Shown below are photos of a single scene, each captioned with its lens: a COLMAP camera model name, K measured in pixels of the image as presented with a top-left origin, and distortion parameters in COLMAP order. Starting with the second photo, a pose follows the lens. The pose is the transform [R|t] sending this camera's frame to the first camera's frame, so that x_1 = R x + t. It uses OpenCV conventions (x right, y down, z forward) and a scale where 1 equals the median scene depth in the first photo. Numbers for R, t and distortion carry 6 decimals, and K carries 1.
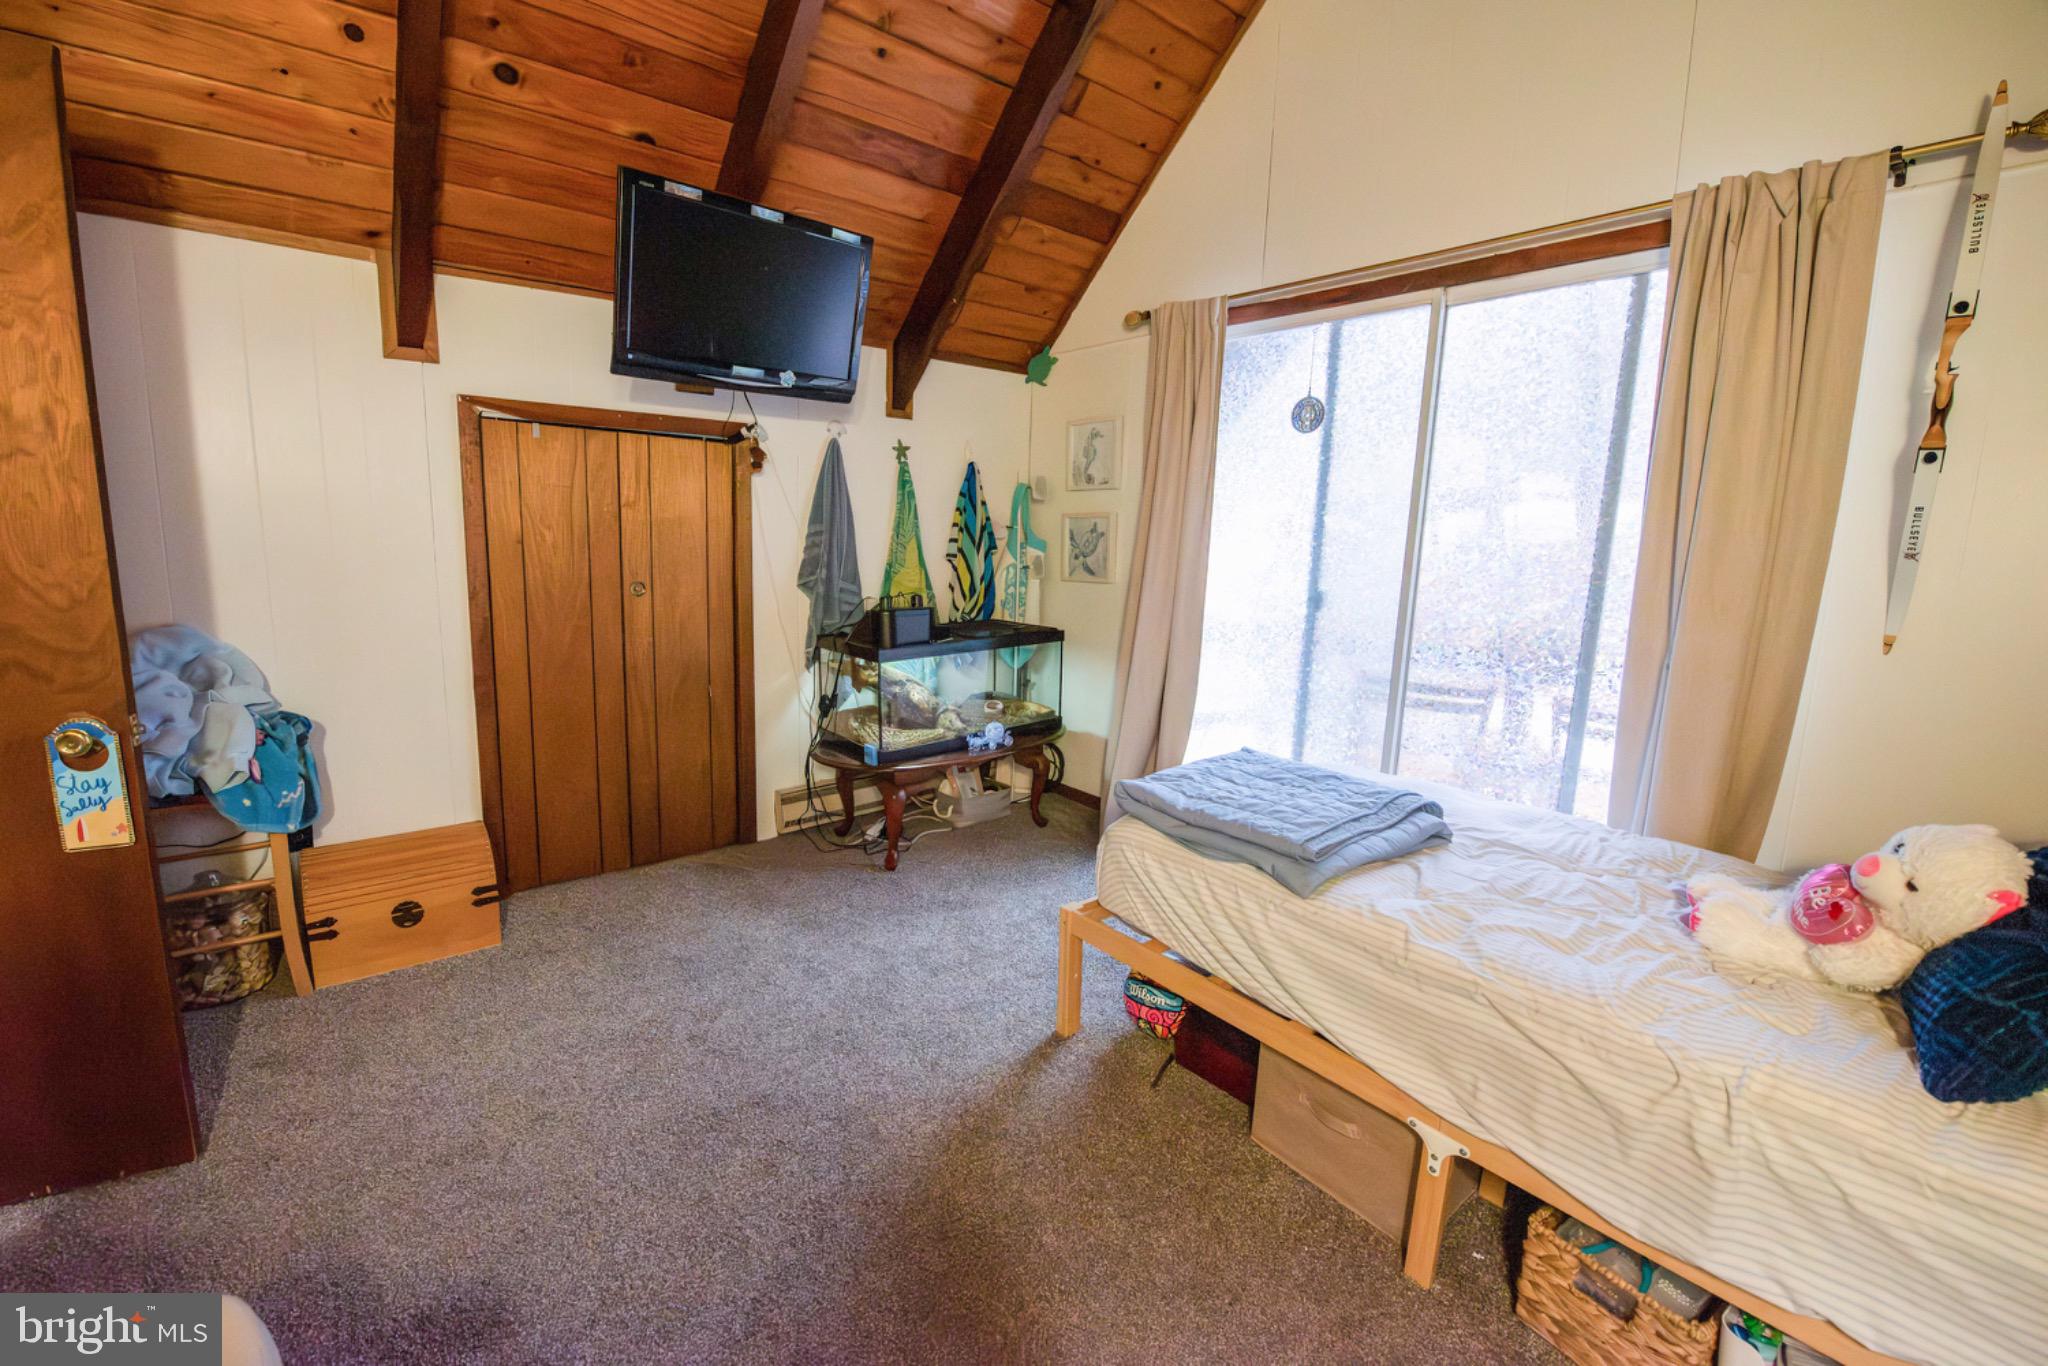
lens RADIAL K [[827.5, 0, 1026.6], [0, 827.5, 682.8], [0, 0, 1]] dist [-0.019660, -0.001070]
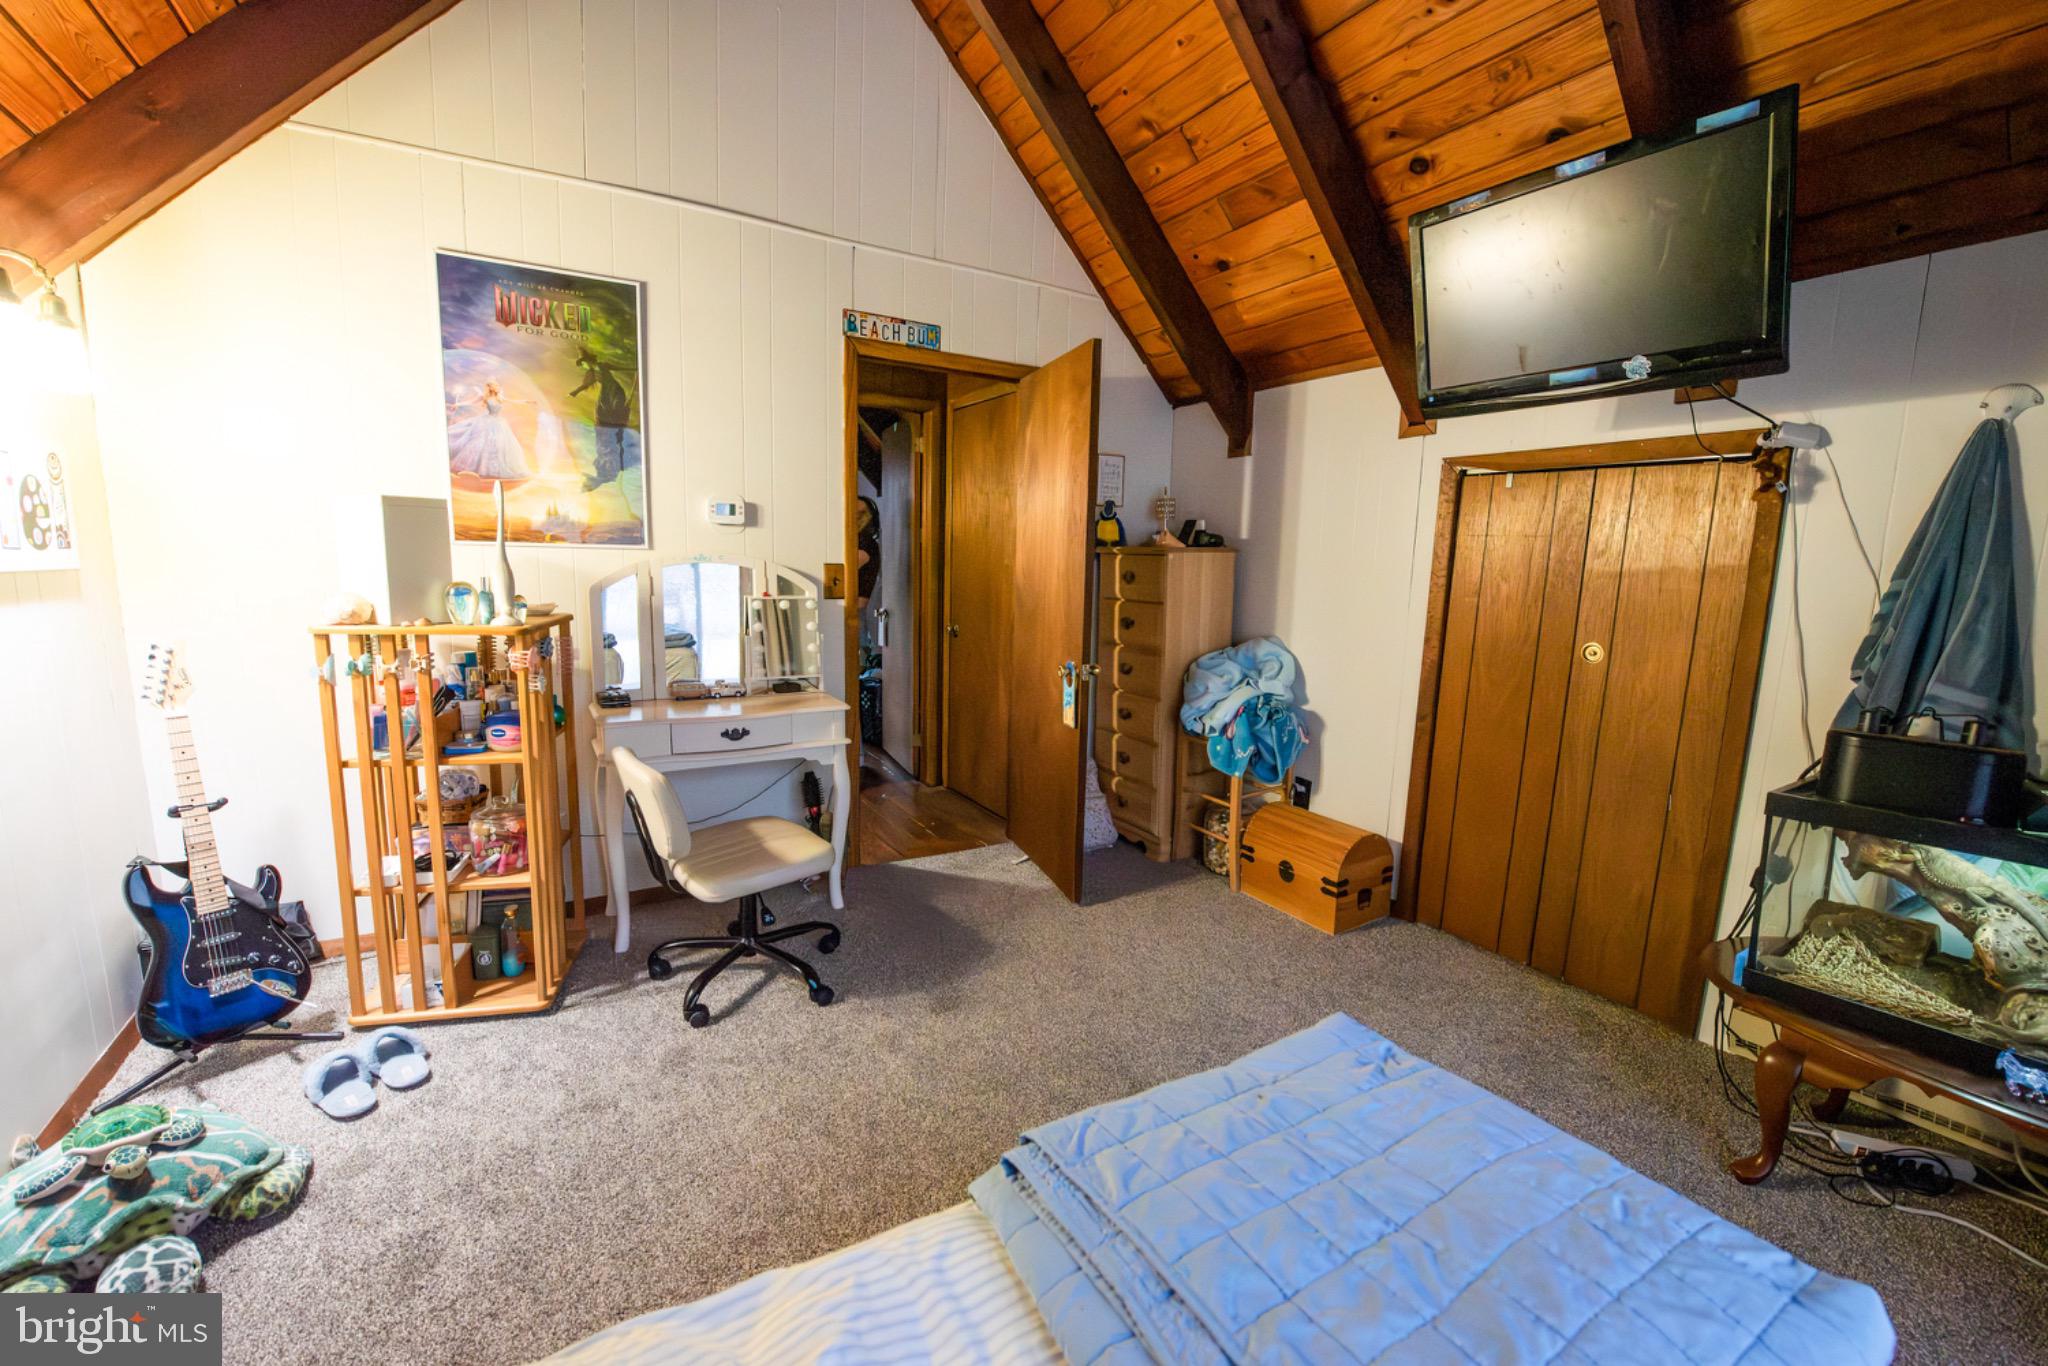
lens RADIAL K [[858.5, 0, 1024.8], [0, 858.5, 683.5], [0, 0, 1]] dist [-0.017836, -0.000921]
pose [[-0.184389, 0.106868, -0.977026, 0.478492], [-0.203477, 0.968384, 0.144324, -0.090945], [0.961560, 0.225414, -0.156814, 0.584250]]
